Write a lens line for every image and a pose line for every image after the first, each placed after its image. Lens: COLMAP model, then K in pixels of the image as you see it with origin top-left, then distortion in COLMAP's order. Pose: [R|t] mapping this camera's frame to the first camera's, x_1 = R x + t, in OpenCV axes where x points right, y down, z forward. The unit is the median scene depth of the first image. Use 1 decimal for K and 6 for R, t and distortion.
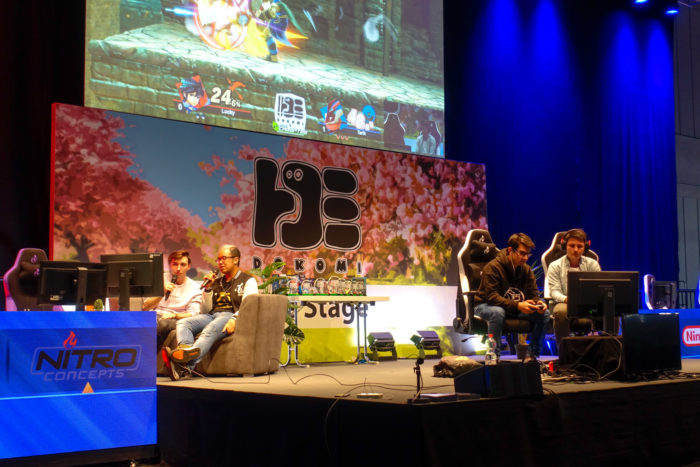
lens RADIAL K [[1004.0, 0, 351.9], [0, 1004.0, 233.5], [0, 0, 1]] dist [0.002579, 0.000000]
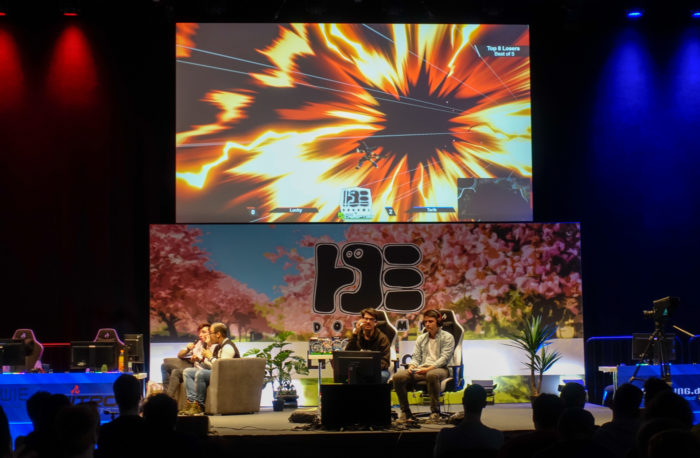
lens RADIAL K [[1418.5, 0, 353.5], [0, 1418.5, 227.8], [0, 0, 1]] dist [0.024918, 0.000000]
pose [[0.788939, -0.040003, -0.613168, 1.032101], [0.055933, 0.998411, 0.006831, -0.103959], [0.611921, -0.039686, 0.789923, -0.394375]]
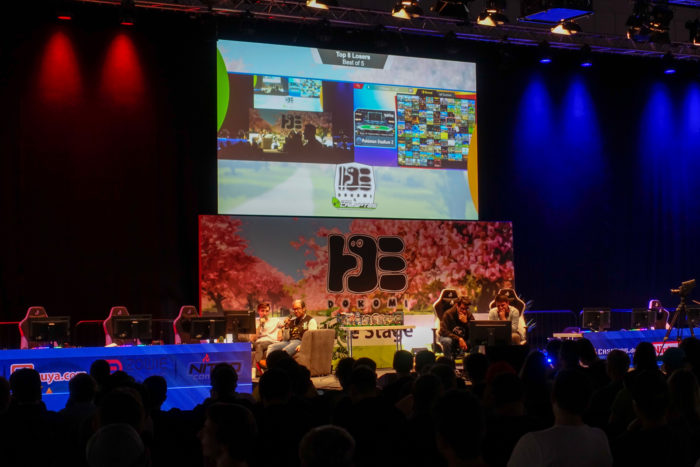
lens RADIAL K [[1356.3, 0, 349.4], [0, 1356.3, 231.8], [0, 0, 1]] dist [0.089386, 0.000000]
pose [[0.977362, -0.016155, -0.210958, 0.363980], [0.023804, 0.999146, 0.033768, -0.146355], [0.210232, -0.038025, 0.976912, -0.996138]]
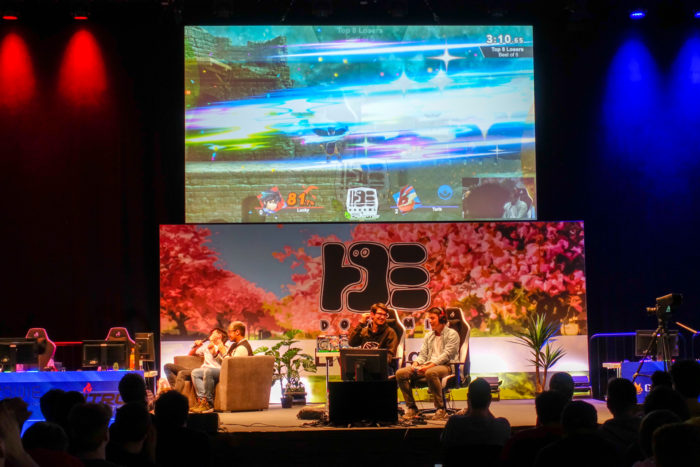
lens RADIAL K [[1411.7, 0, 346.3], [0, 1411.7, 237.4], [0, 0, 1]] dist [0.026080, 0.000000]
pose [[0.781719, -0.038442, -0.622444, 1.045367], [0.060545, 0.998062, 0.014397, -0.105841], [0.620684, -0.048940, 0.782532, -0.406506]]
